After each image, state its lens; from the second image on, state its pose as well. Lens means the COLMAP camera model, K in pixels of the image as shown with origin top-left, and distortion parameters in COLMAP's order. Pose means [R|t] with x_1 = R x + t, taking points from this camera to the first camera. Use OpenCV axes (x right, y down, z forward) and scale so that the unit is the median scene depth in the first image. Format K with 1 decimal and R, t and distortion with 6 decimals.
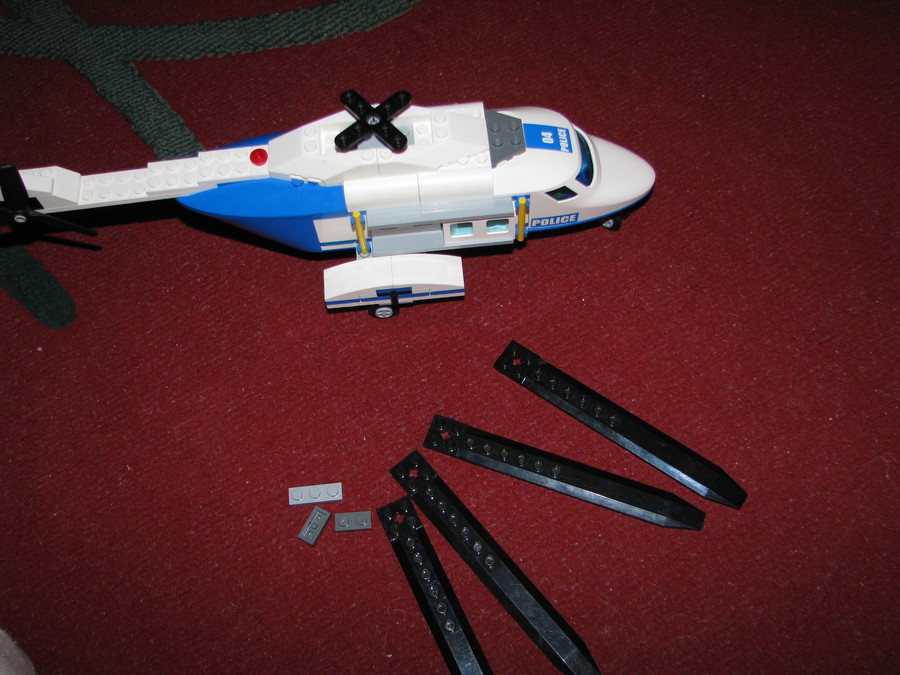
lens RADIAL K [[947.0, 0, 424.4], [0, 947.0, 352.7], [0, 0, 1]] dist [-0.116594, 0.000000]
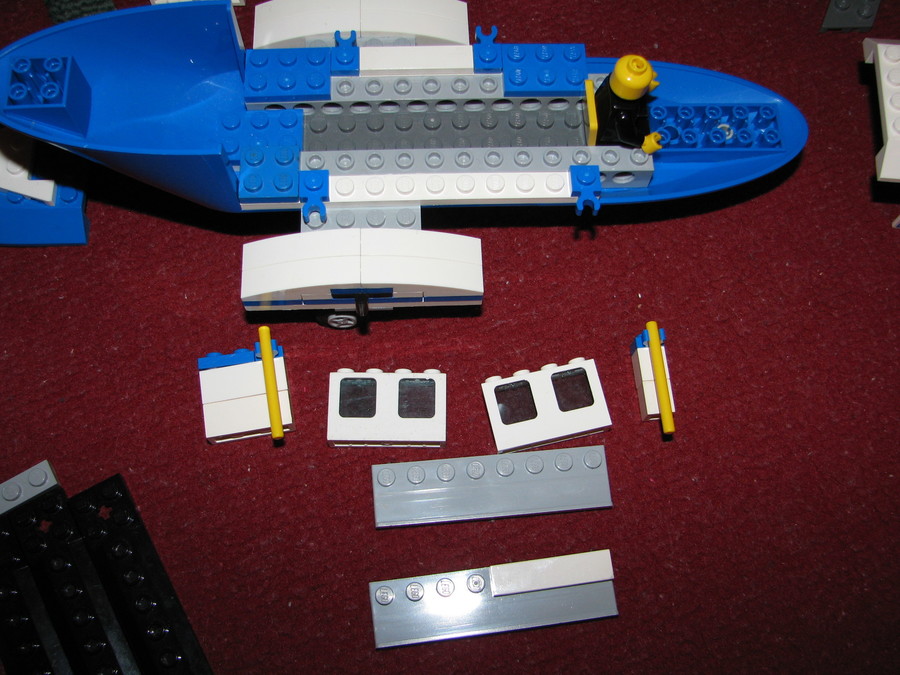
lens RADIAL K [[947.0, 0, 427.7], [0, 947.0, 340.1], [0, 0, 1]] dist [-0.116594, 0.000000]
pose [[0.986486, 0.161842, 0.025565, 0.020939], [-0.163592, 0.981603, 0.098458, -0.065902], [-0.009160, -0.101309, 0.994813, 0.393564]]
